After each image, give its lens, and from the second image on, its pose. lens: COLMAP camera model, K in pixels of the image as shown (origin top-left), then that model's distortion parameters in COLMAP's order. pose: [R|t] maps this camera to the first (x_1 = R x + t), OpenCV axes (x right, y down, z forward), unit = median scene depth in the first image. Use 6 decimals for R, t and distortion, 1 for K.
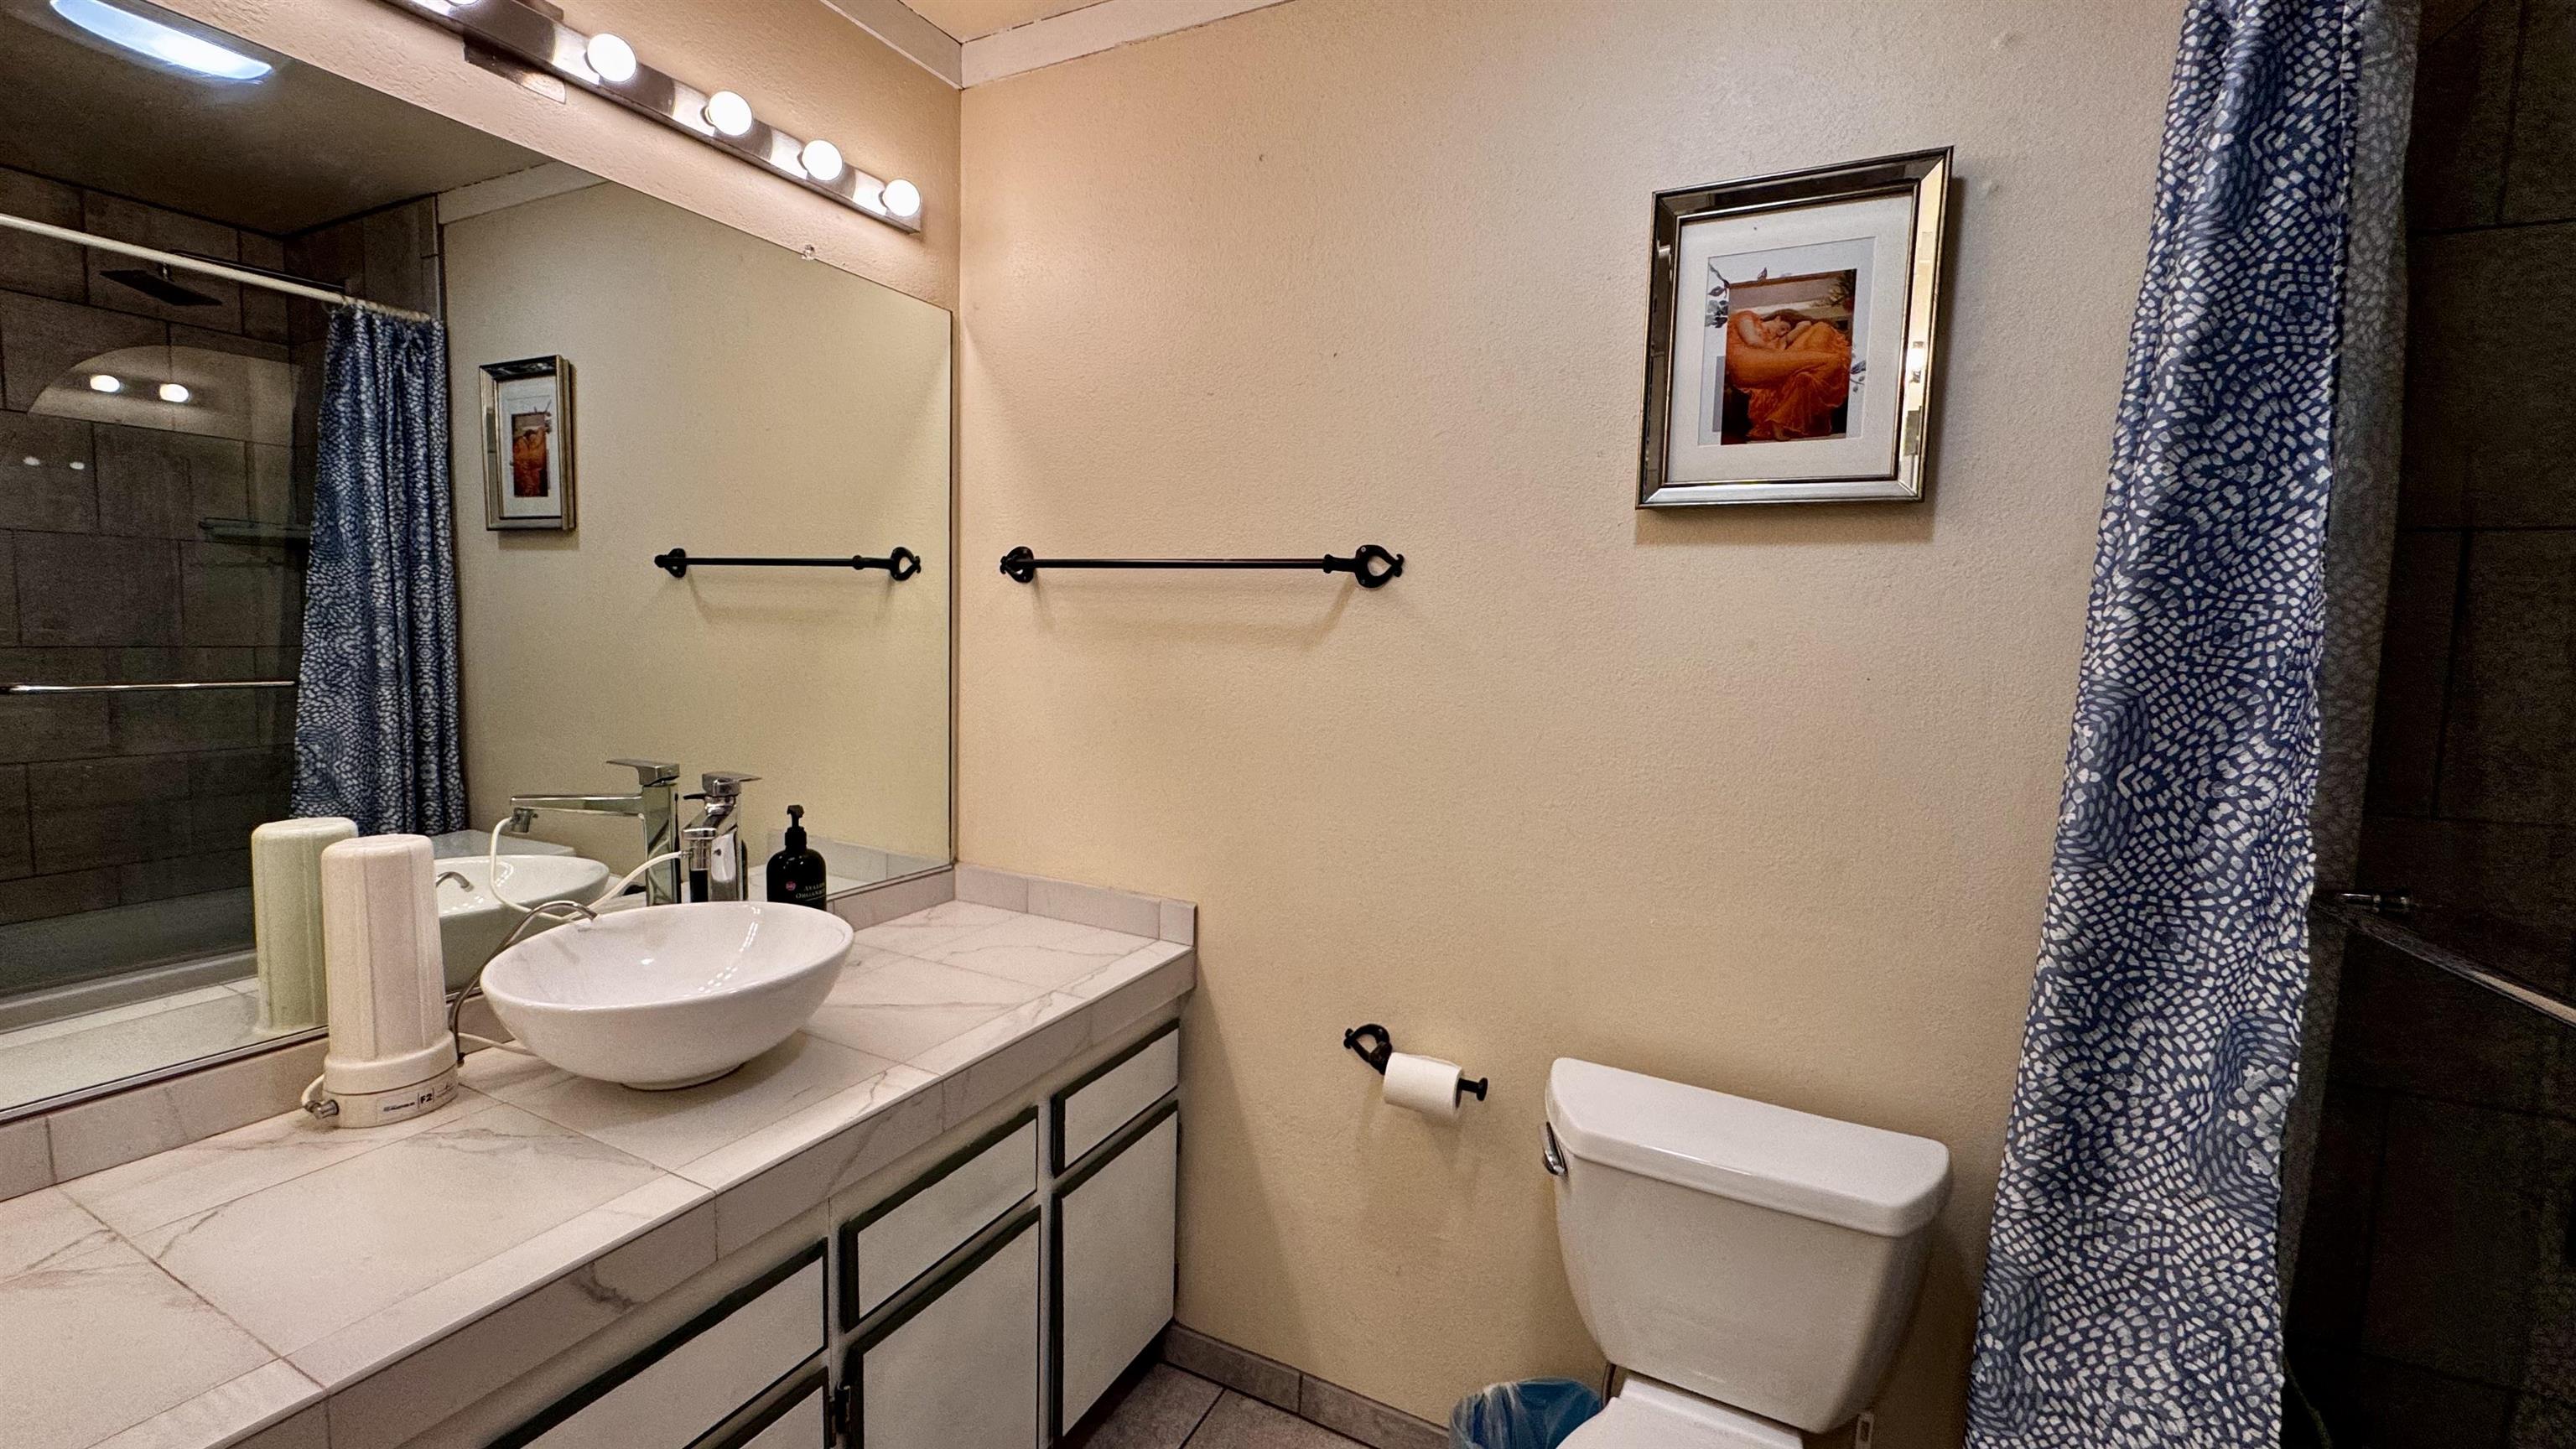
lens RADIAL K [[1042.5, 0, 1291.0], [0, 1042.5, 722.5], [0, 0, 1]] dist [-0.002367, -0.000896]
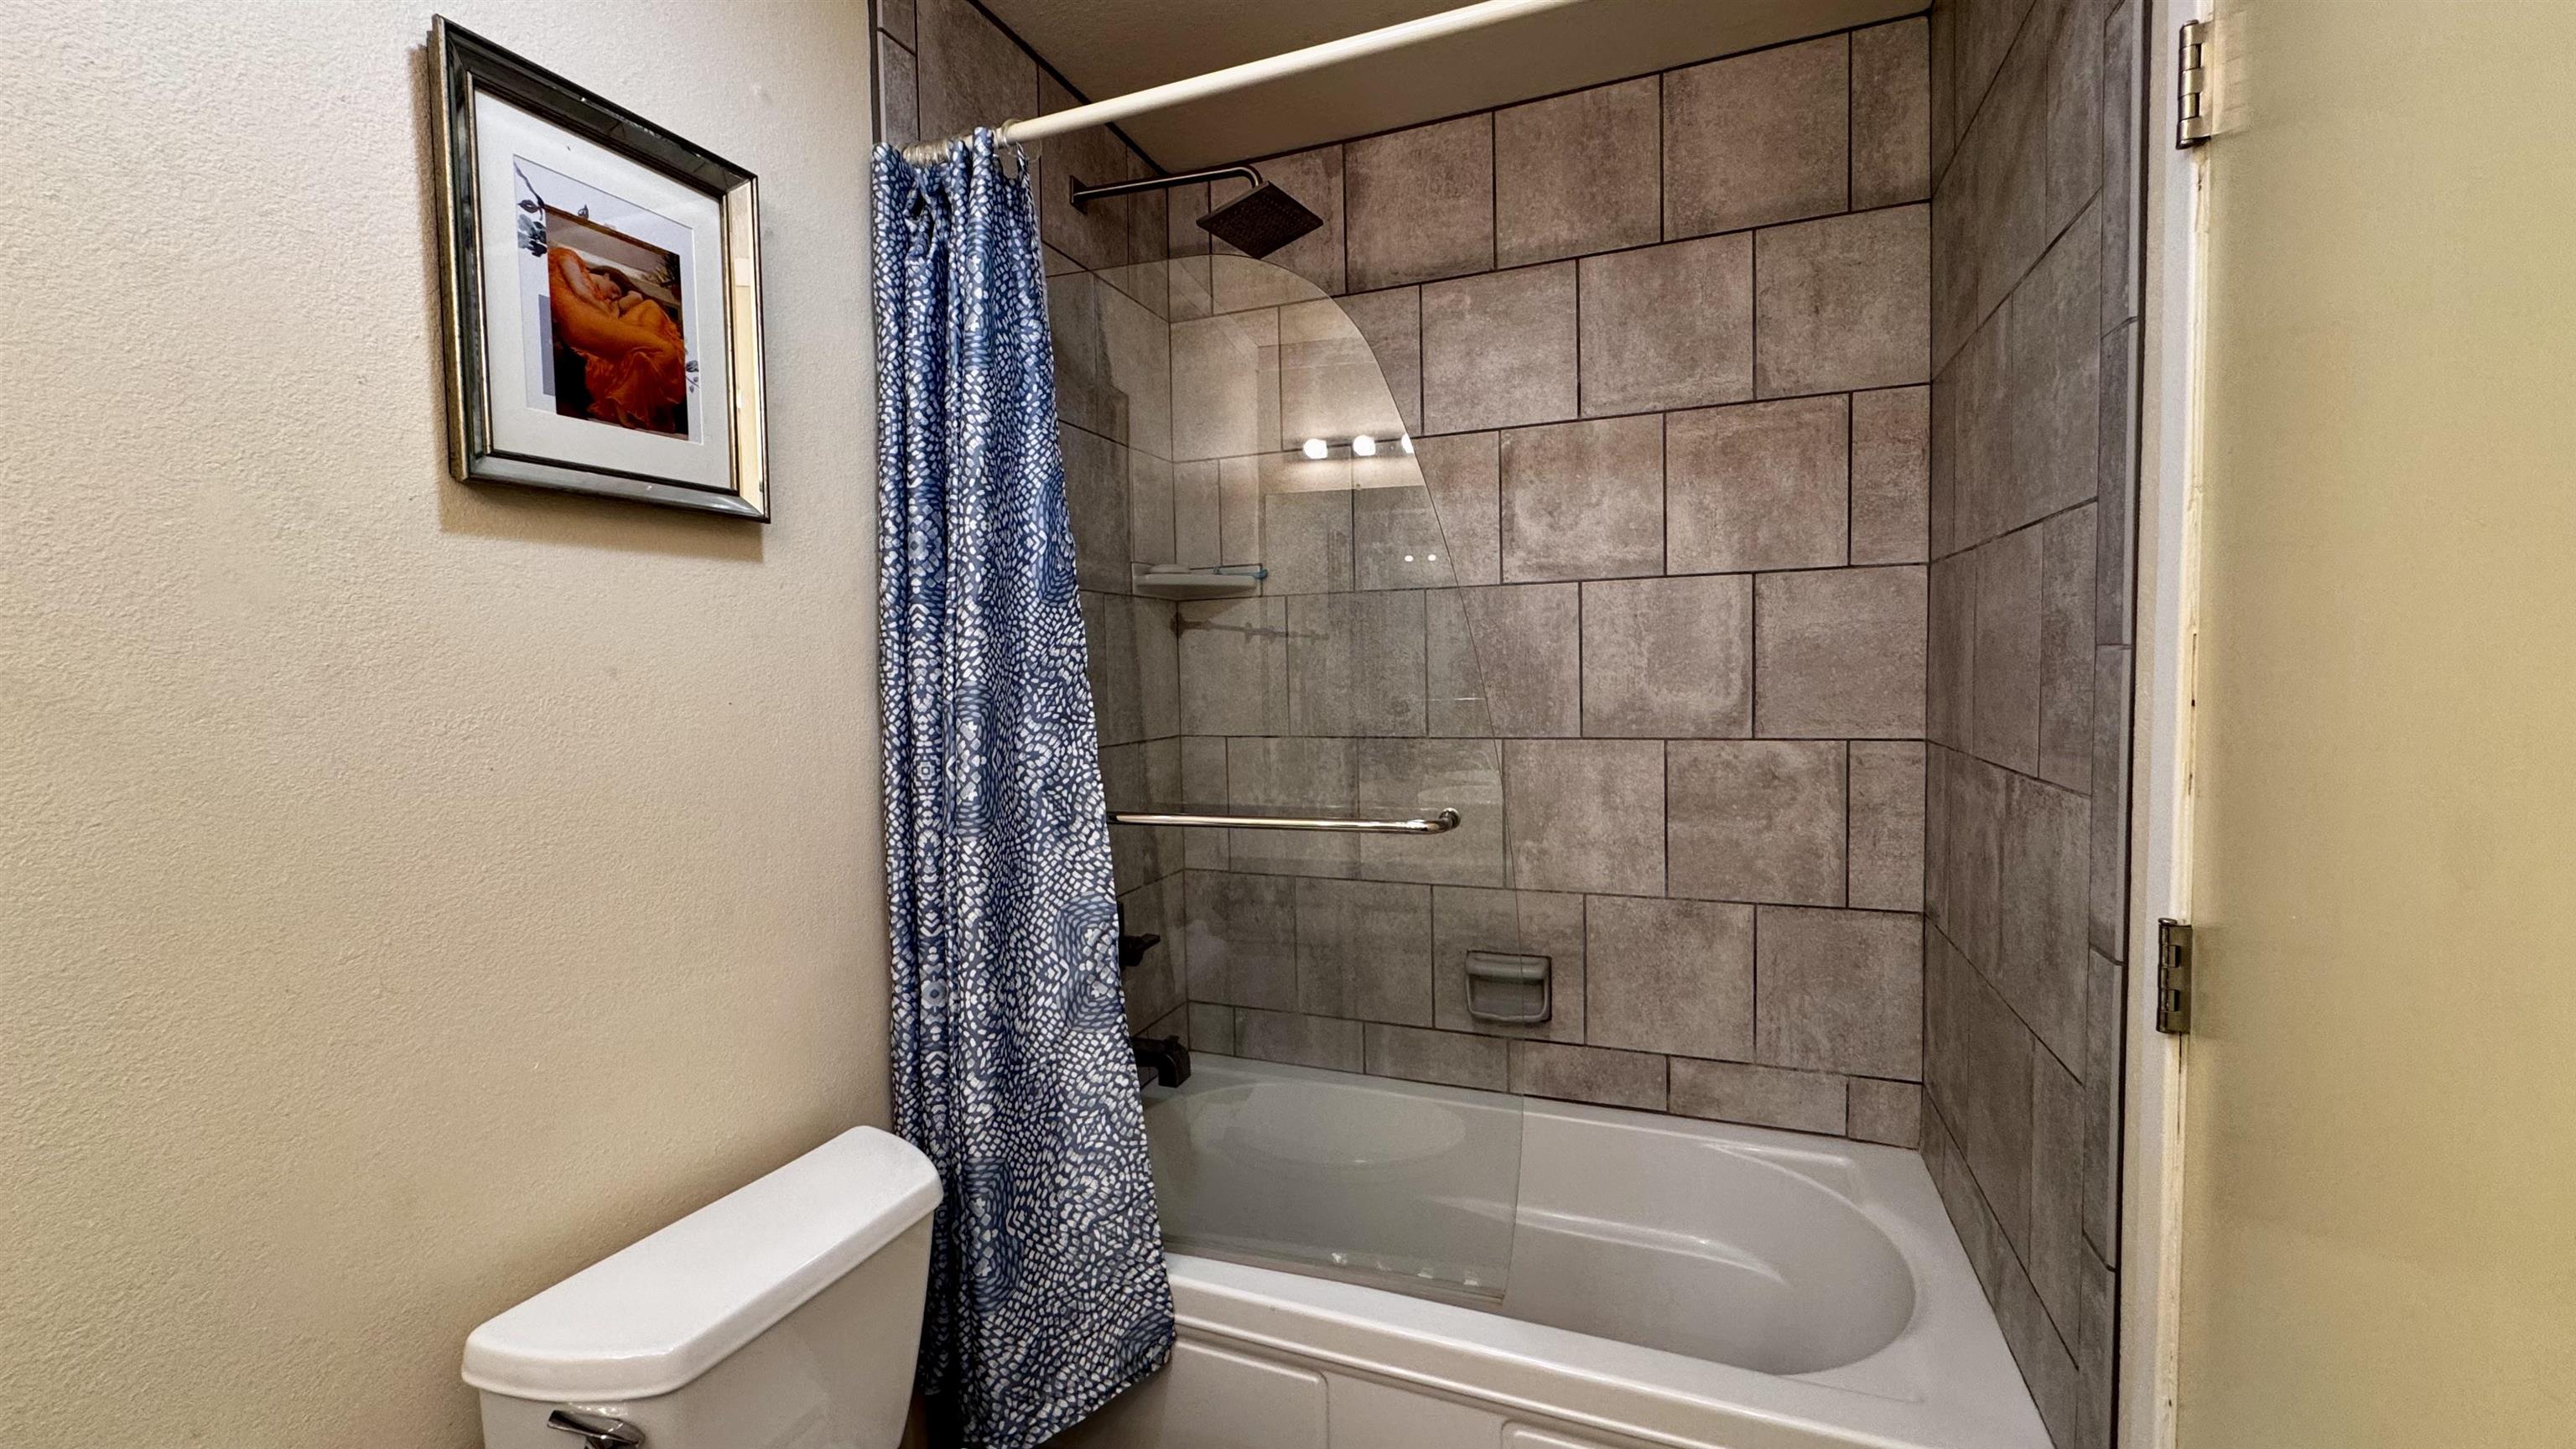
lens RADIAL K [[1042.5, 0, 1285.2], [0, 1042.5, 721.1], [0, 0, 1]] dist [-0.002367, -0.000896]
pose [[-0.091838, -0.083366, 0.992278, -0.446381], [0.104803, 0.990146, 0.092886, -0.063299], [-0.990243, 0.112525, -0.082196, 0.606718]]
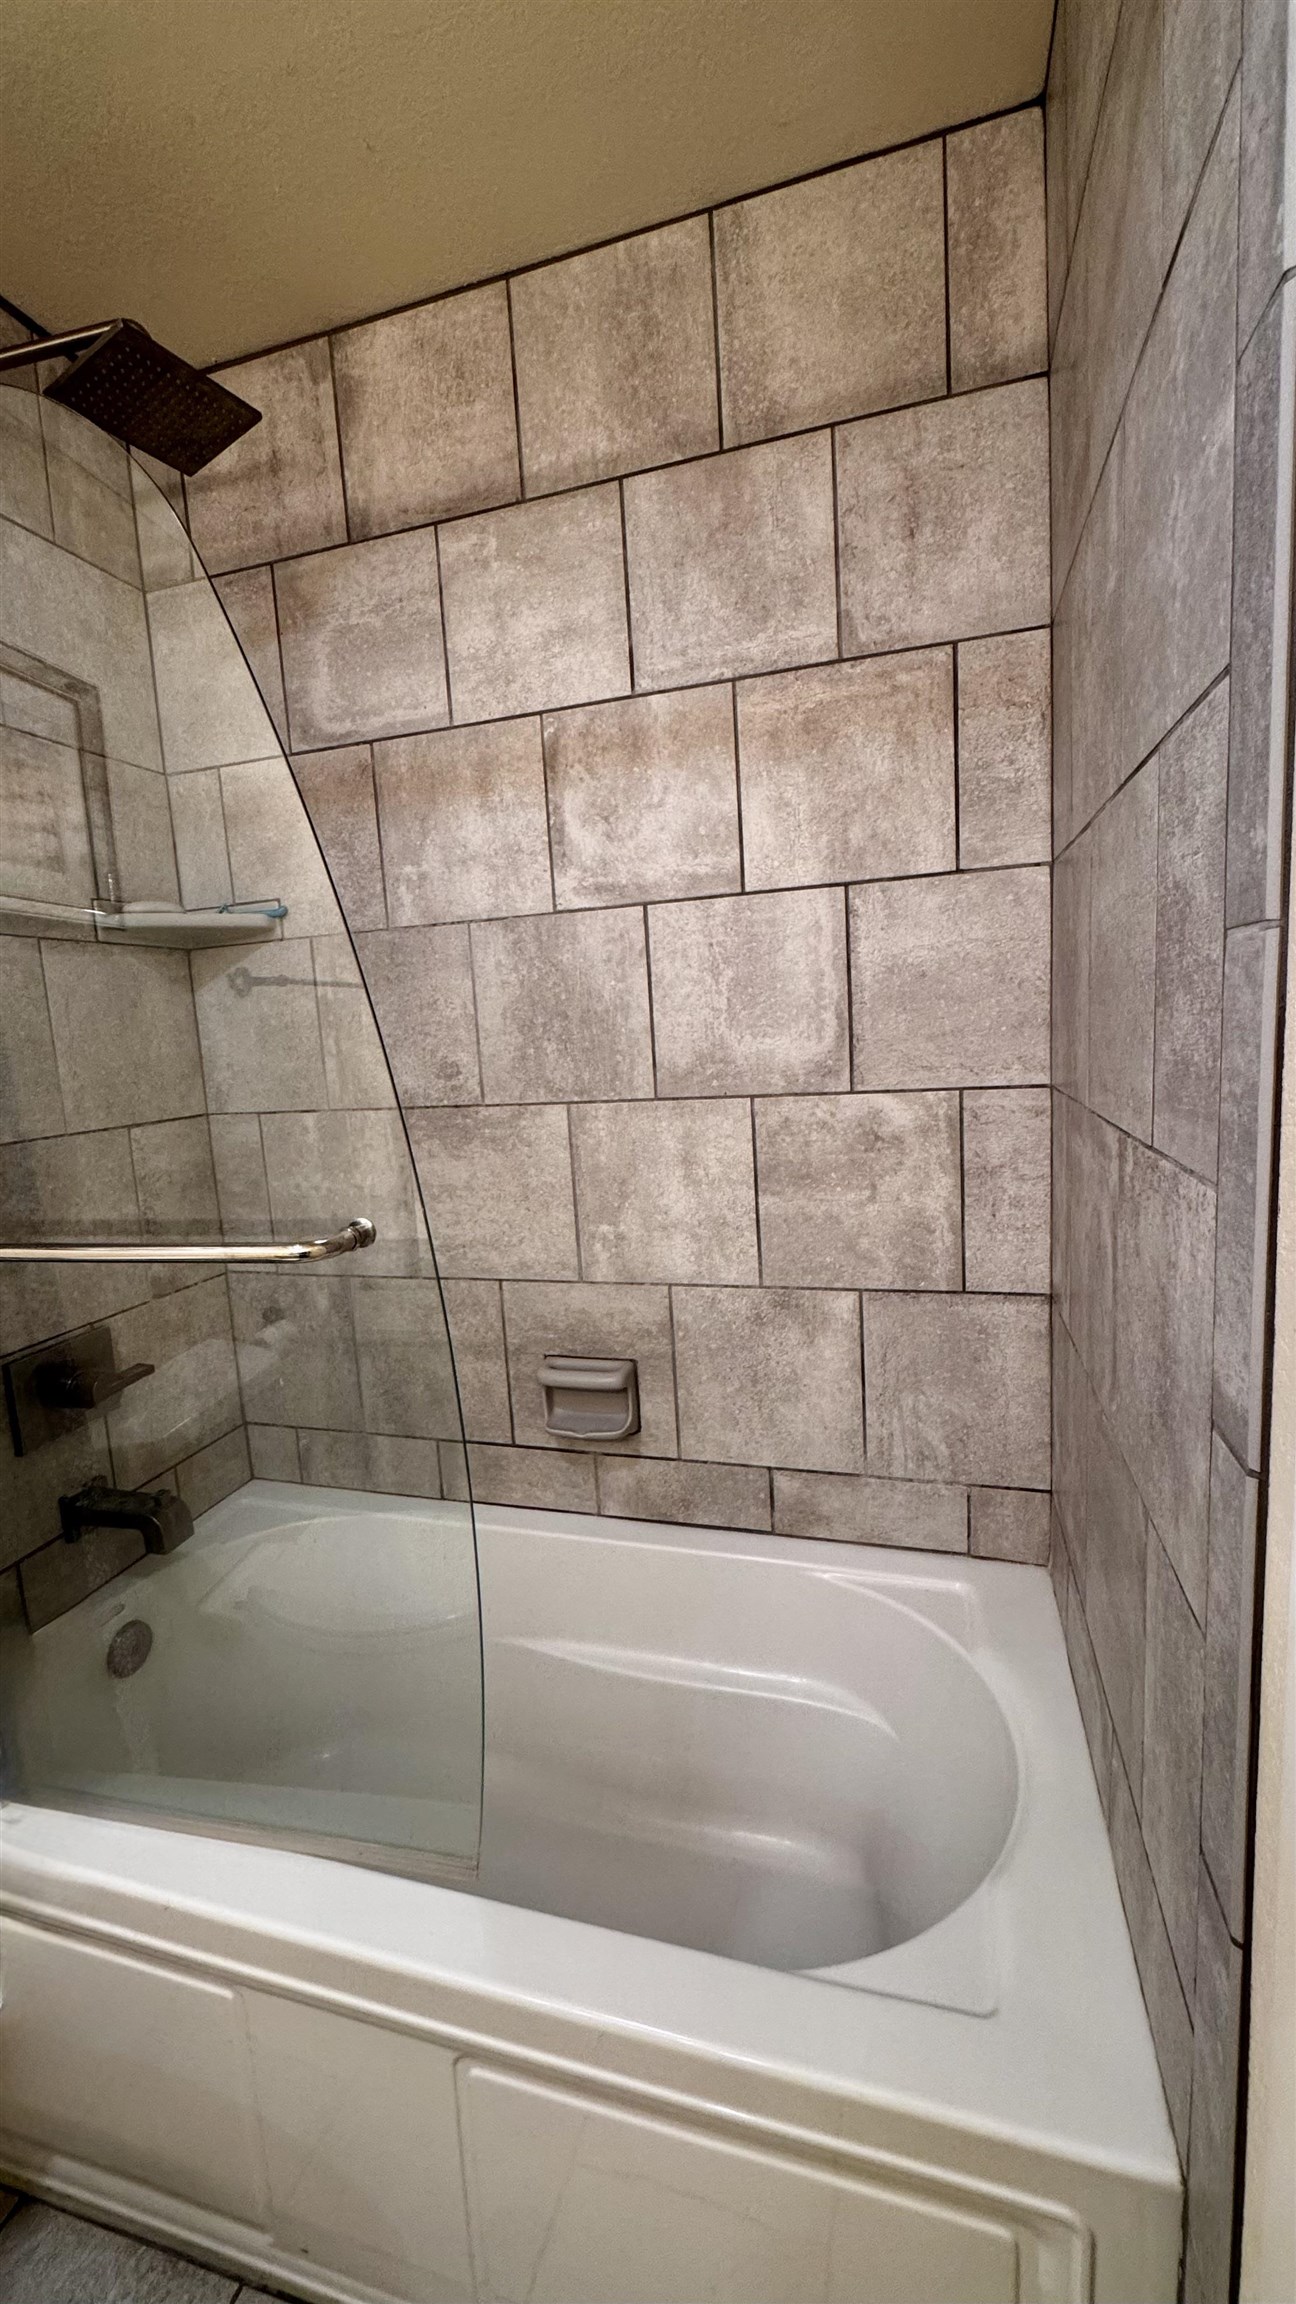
lens RADIAL K [[932.4, 0, 651.0], [0, 932.4, 1150.3], [0, 0, 1]] dist [-0.002367, -0.000896]
pose [[-0.172301, -0.155080, 0.972760, -0.207803], [0.137773, 0.974029, 0.179685, -0.018949], [-0.975362, 0.164980, -0.146460, 0.370068]]
